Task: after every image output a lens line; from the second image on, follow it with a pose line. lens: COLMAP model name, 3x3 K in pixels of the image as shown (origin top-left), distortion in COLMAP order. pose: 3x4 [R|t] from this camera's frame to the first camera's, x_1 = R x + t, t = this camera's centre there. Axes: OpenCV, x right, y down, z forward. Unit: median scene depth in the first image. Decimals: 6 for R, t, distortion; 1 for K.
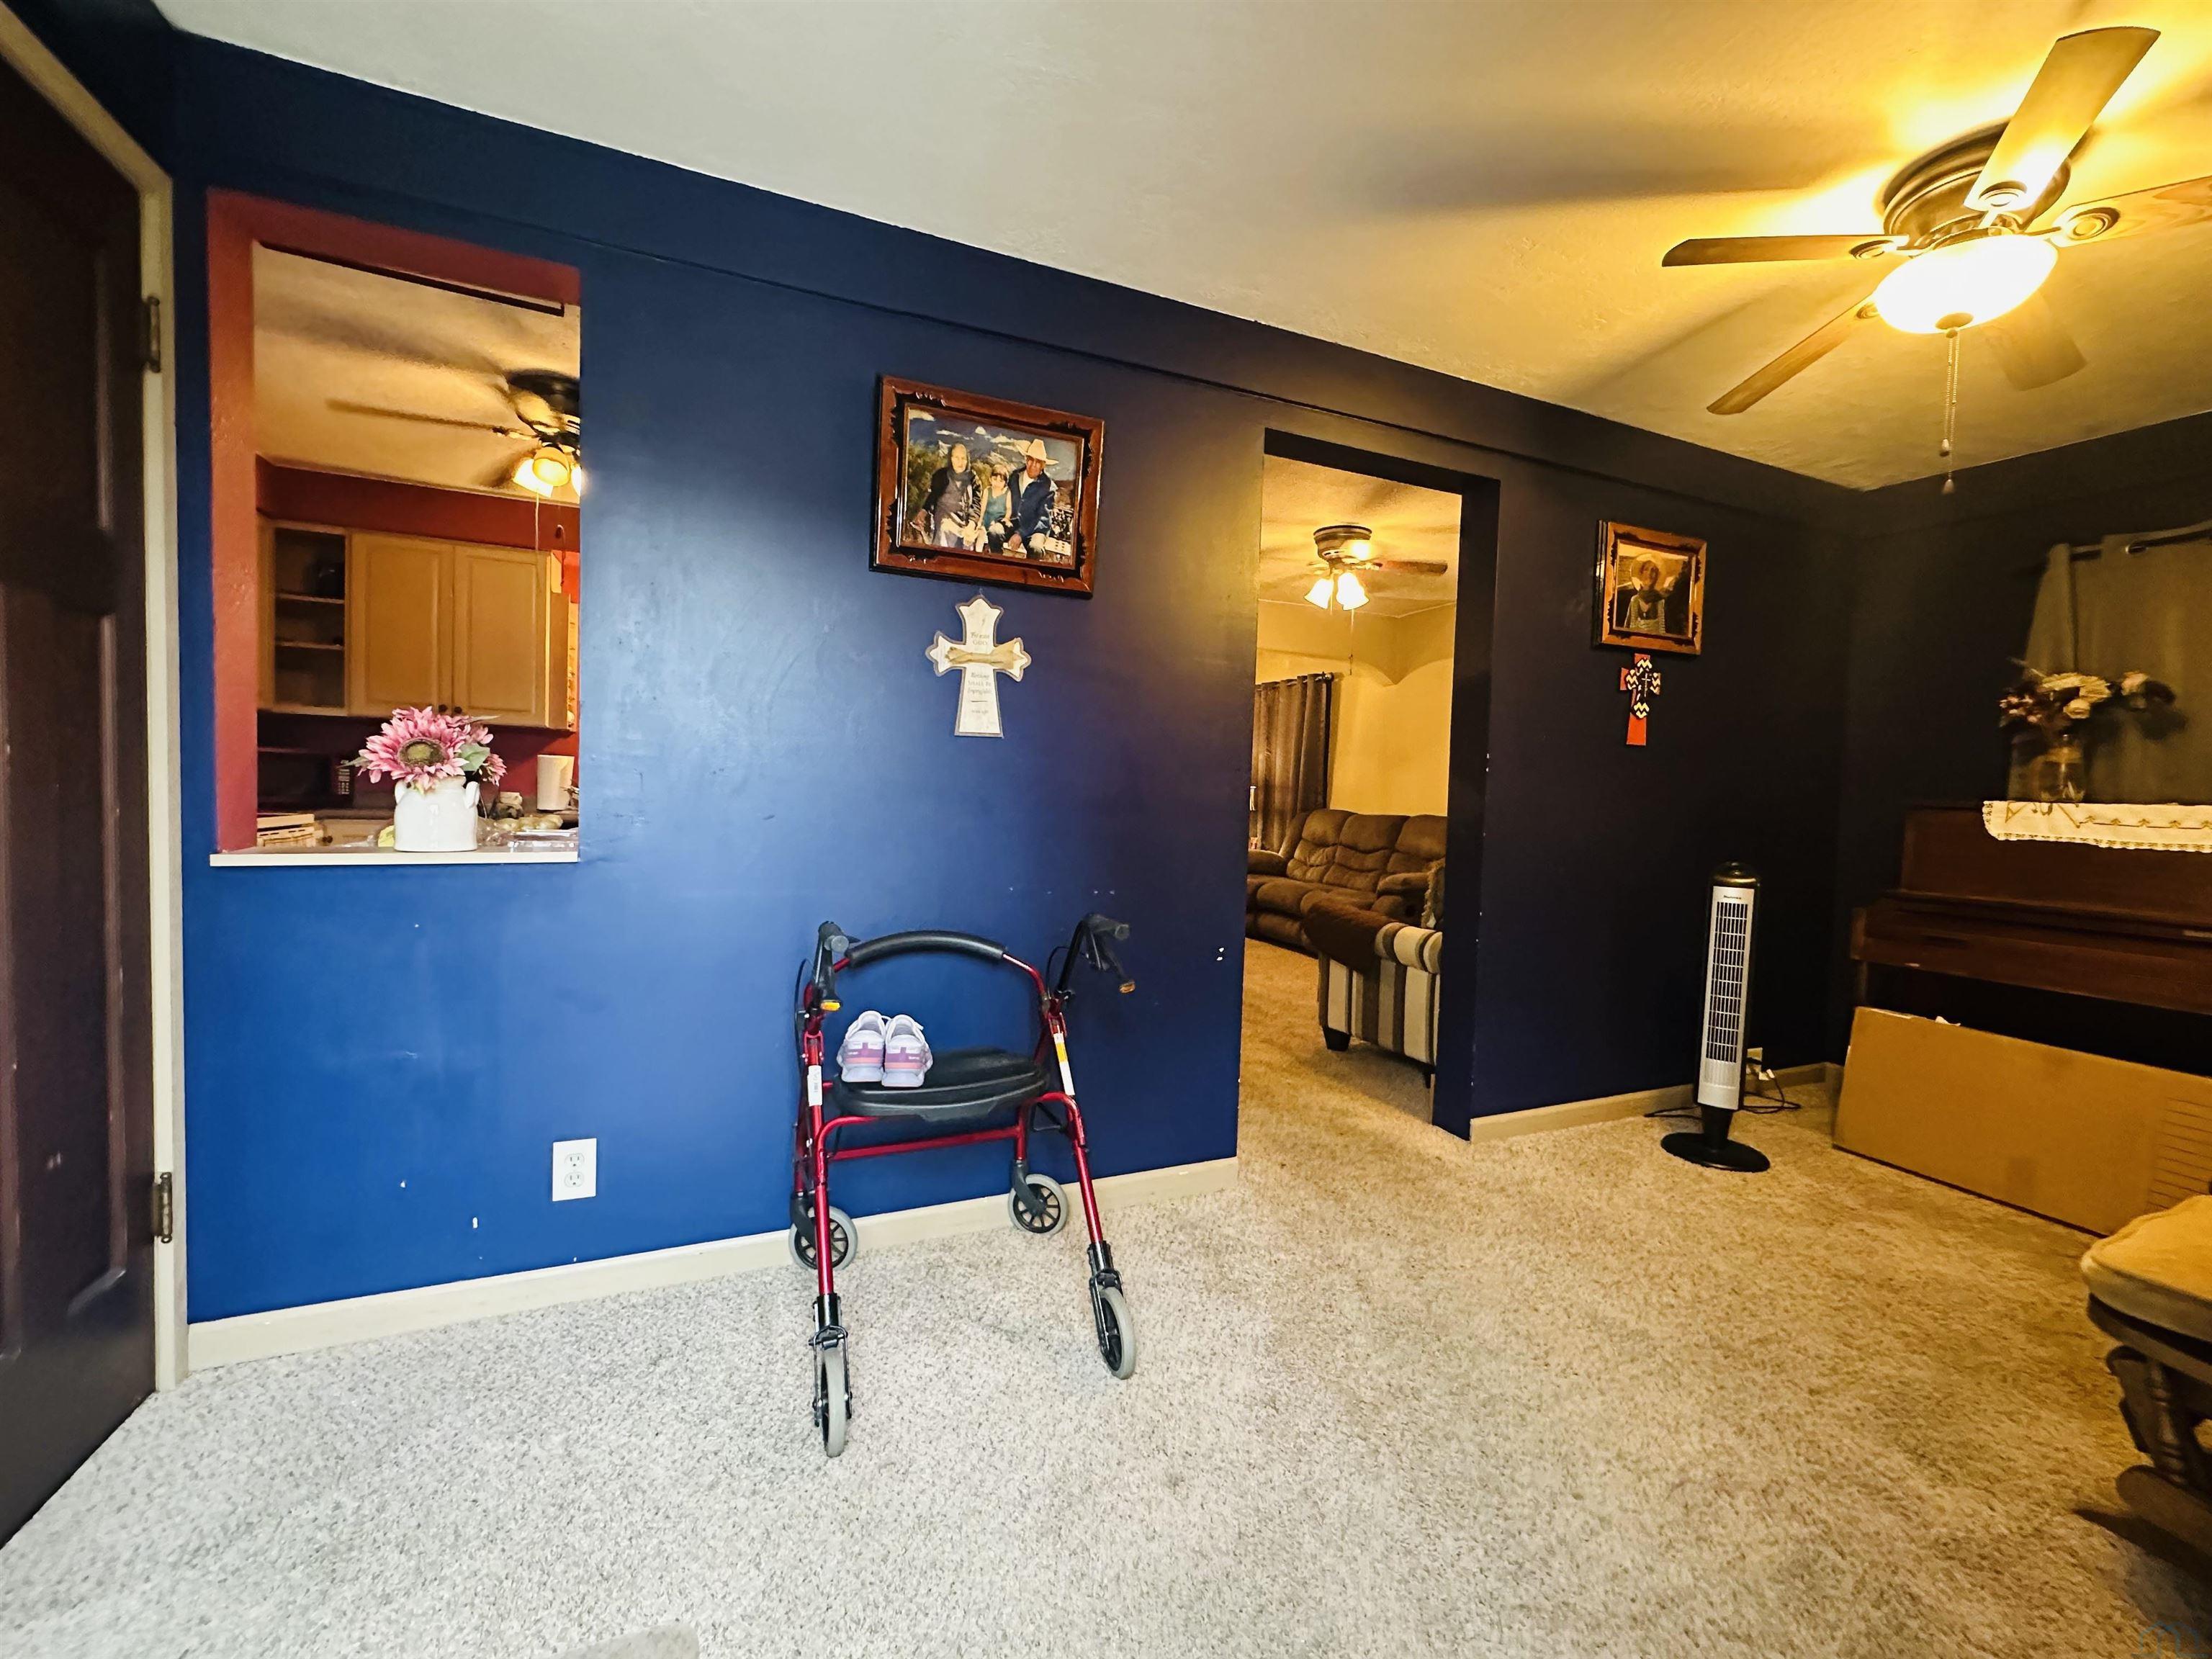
lens RADIAL K [[879.3, 0, 1123.1], [0, 879.3, 832.3], [0, 0, 1]] dist [-0.009232, 0.001796]
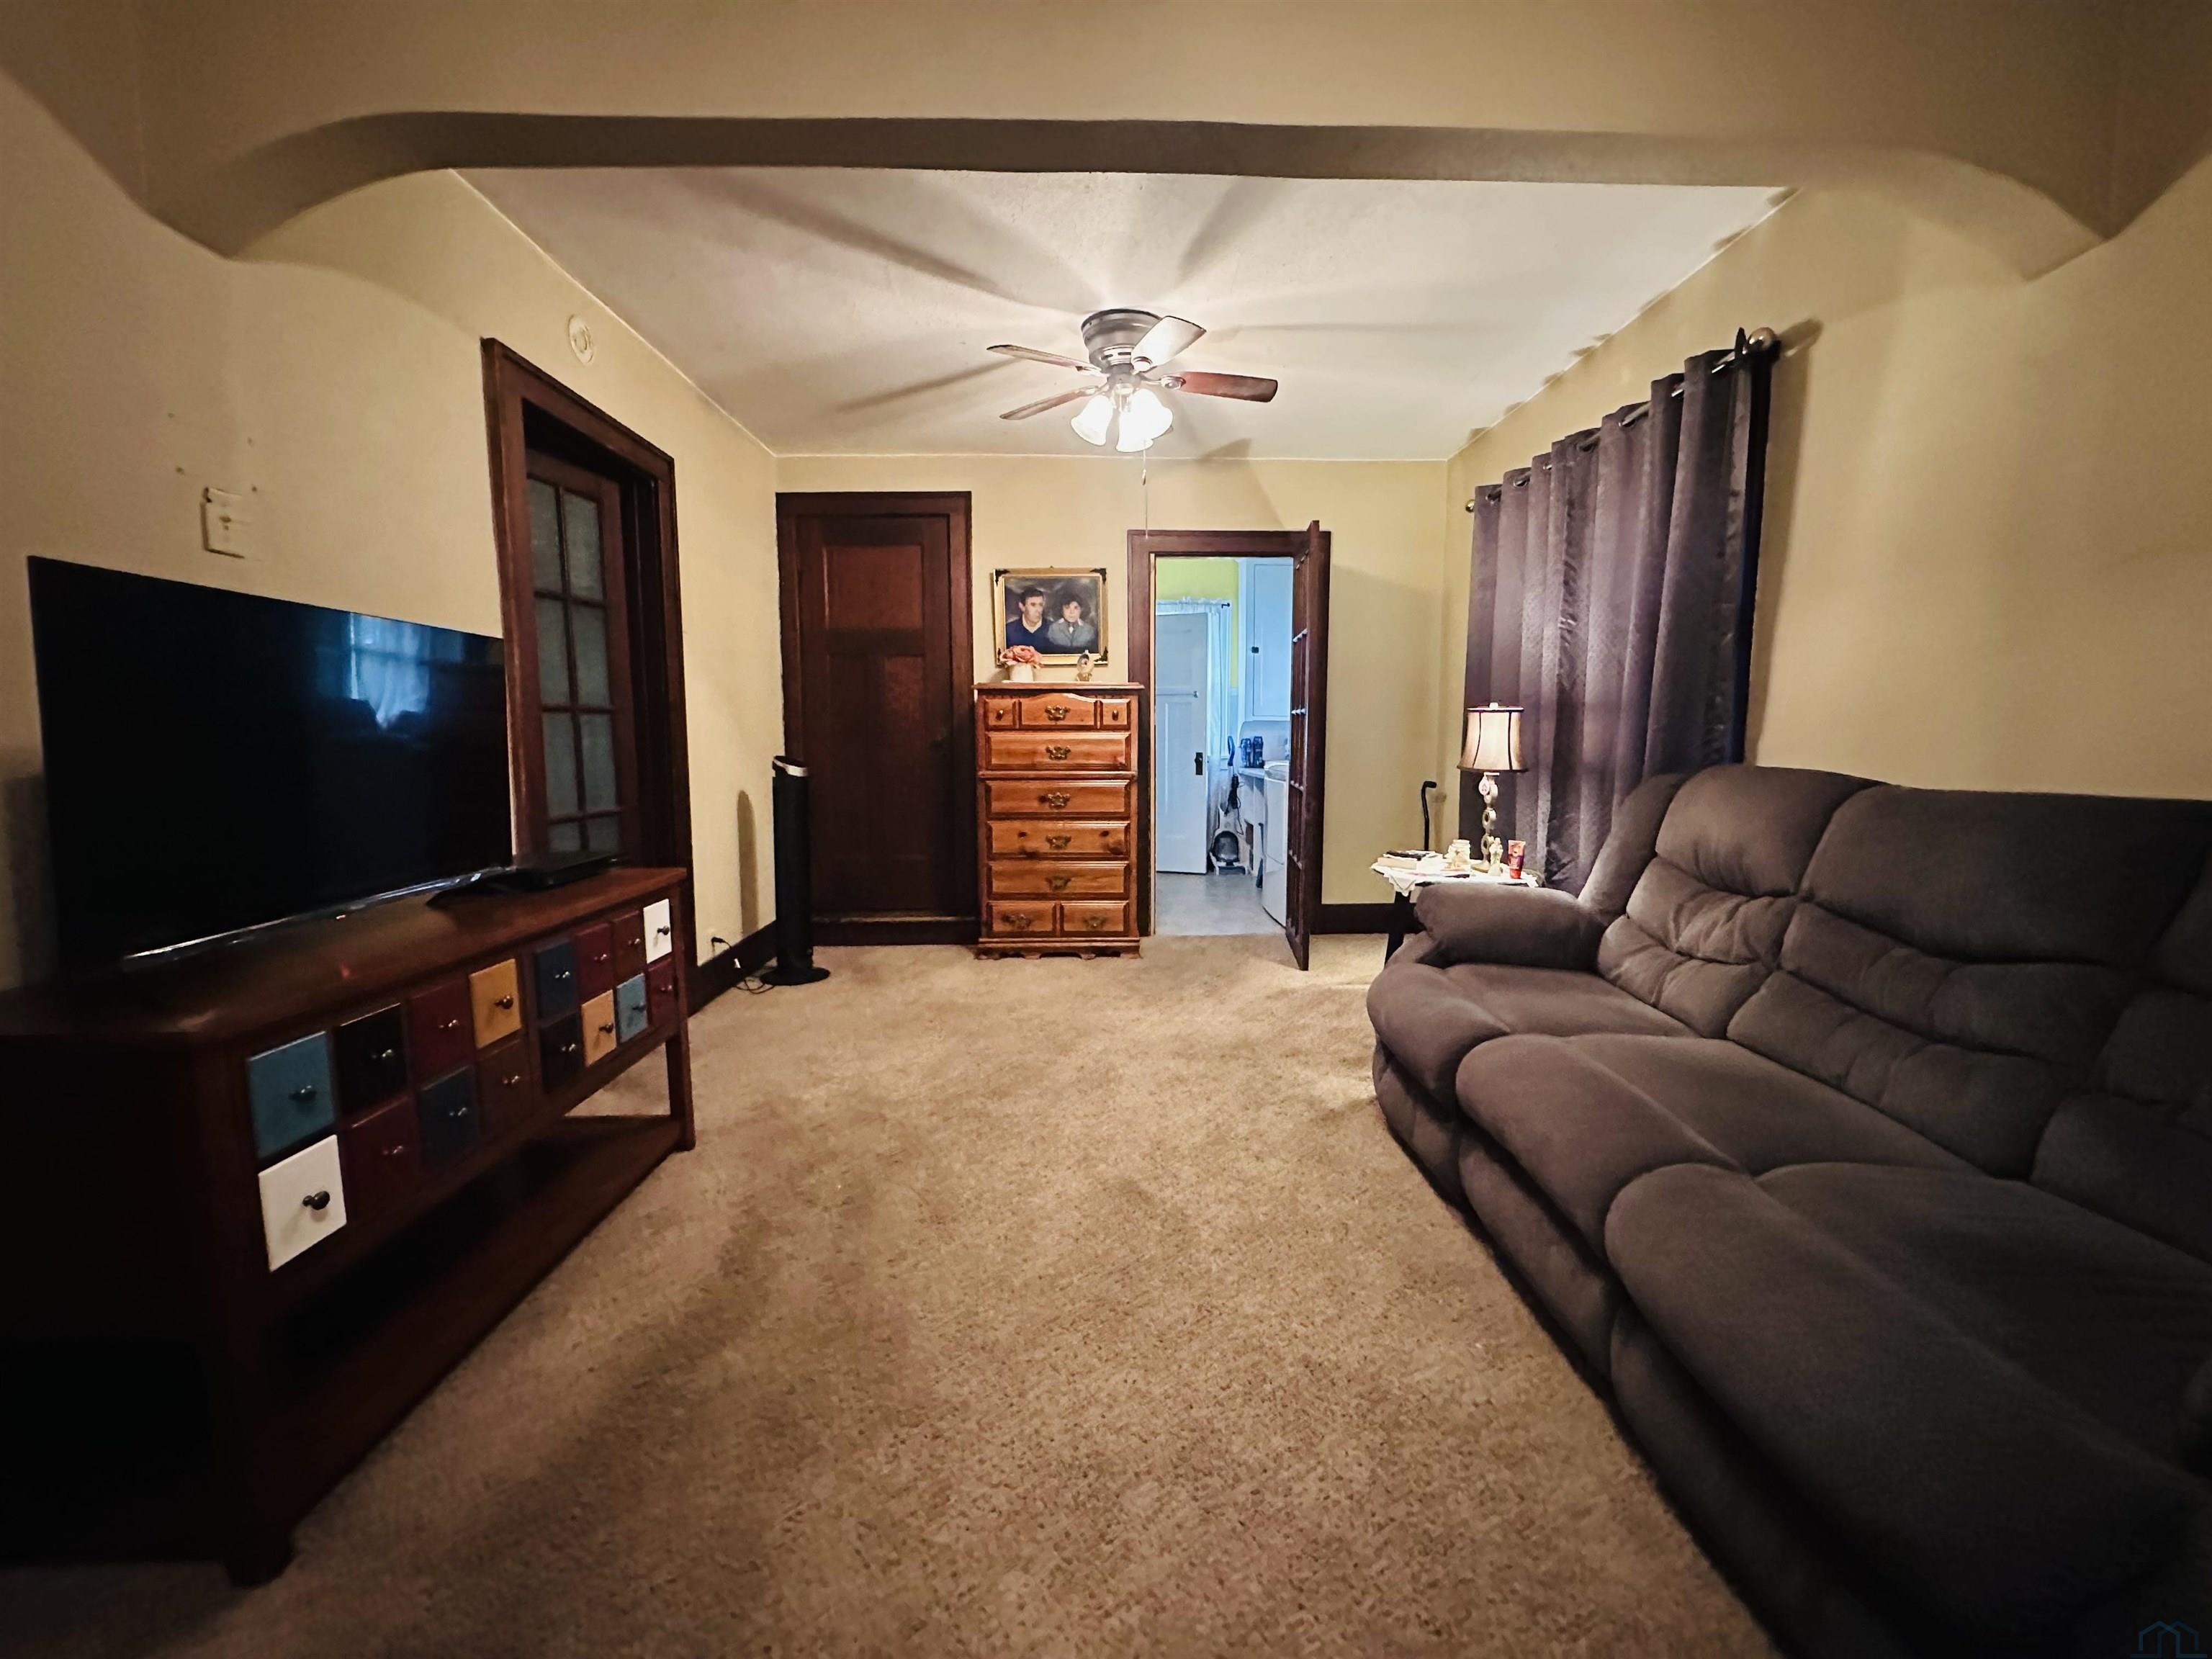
lens RADIAL K [[879.3, 0, 1105.8], [0, 879.3, 828.6], [0, 0, 1]] dist [-0.009232, 0.001796]
pose [[0.924788, 0.004251, -0.380459, 0.136728], [0.017655, 0.998381, 0.054069, -0.024783], [0.380073, -0.056719, 0.923216, 0.614135]]
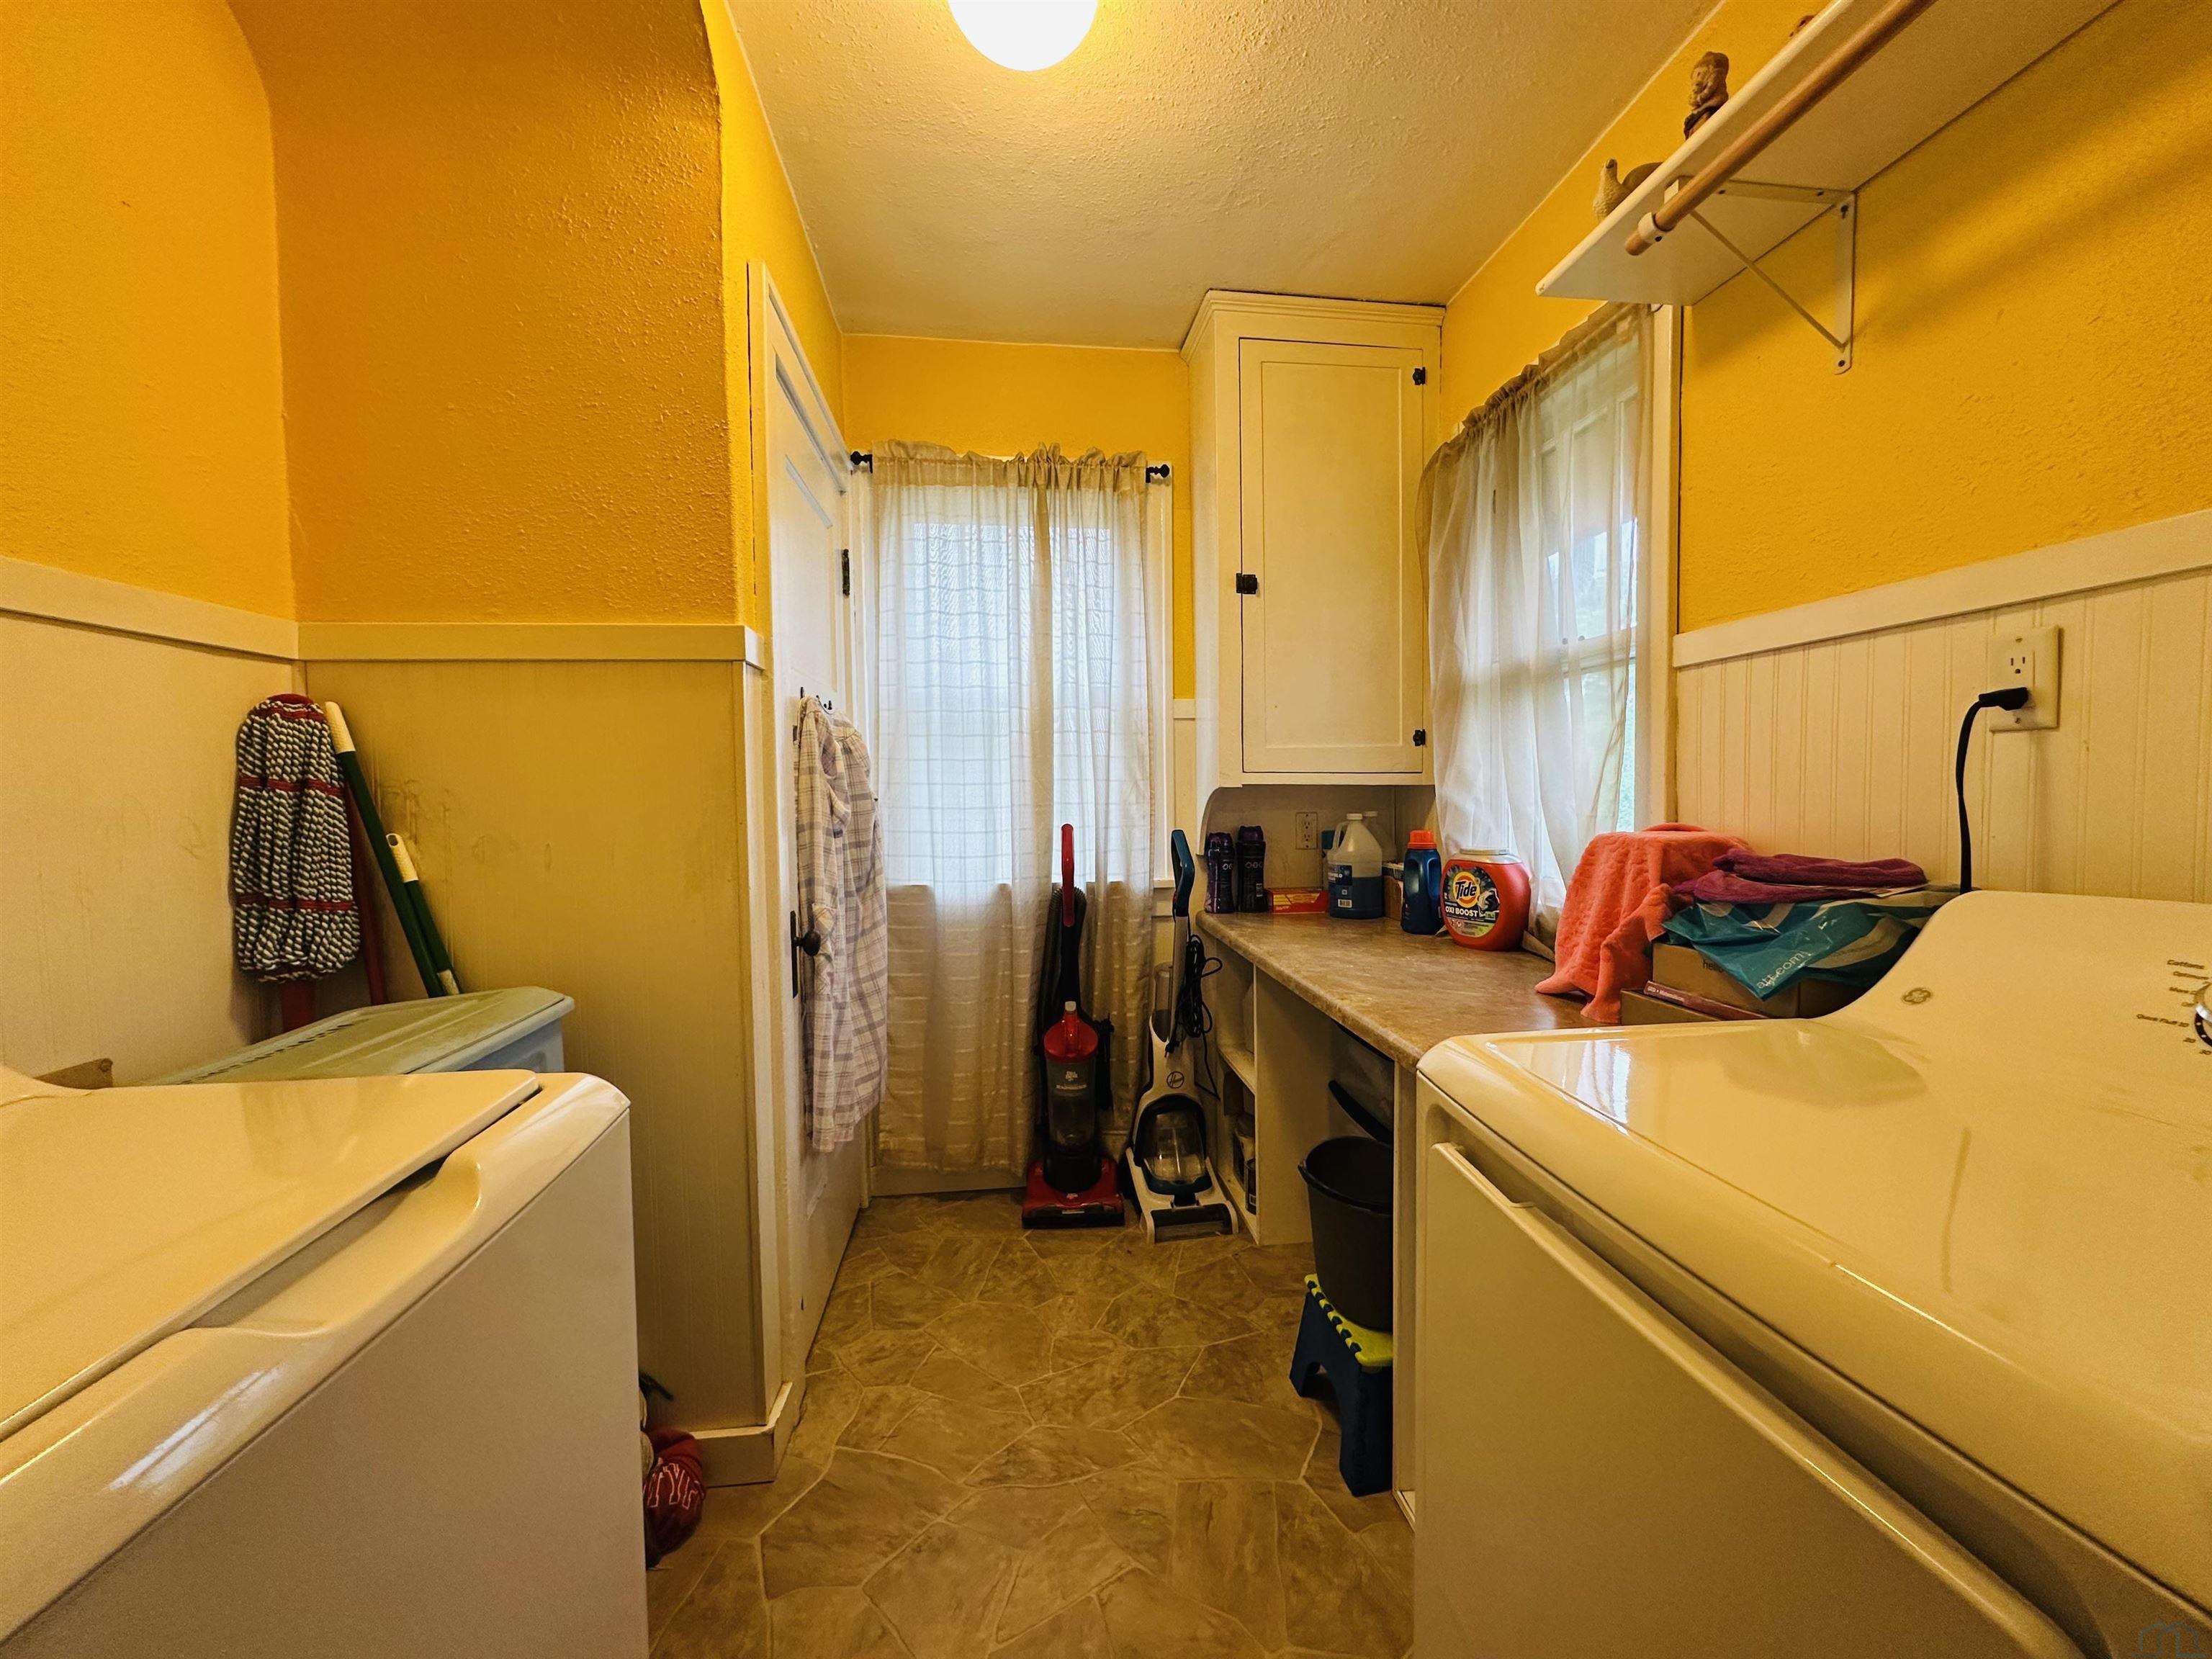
lens RADIAL K [[879.3, 0, 1108.4], [0, 879.3, 826.1], [0, 0, 1]] dist [-0.009232, 0.001796]
pose [[0.956754, -0.028826, -0.289468, -0.035412], [0.026252, 0.999574, -0.012770, -0.069243], [0.289712, 0.004619, 0.957103, 1.243013]]
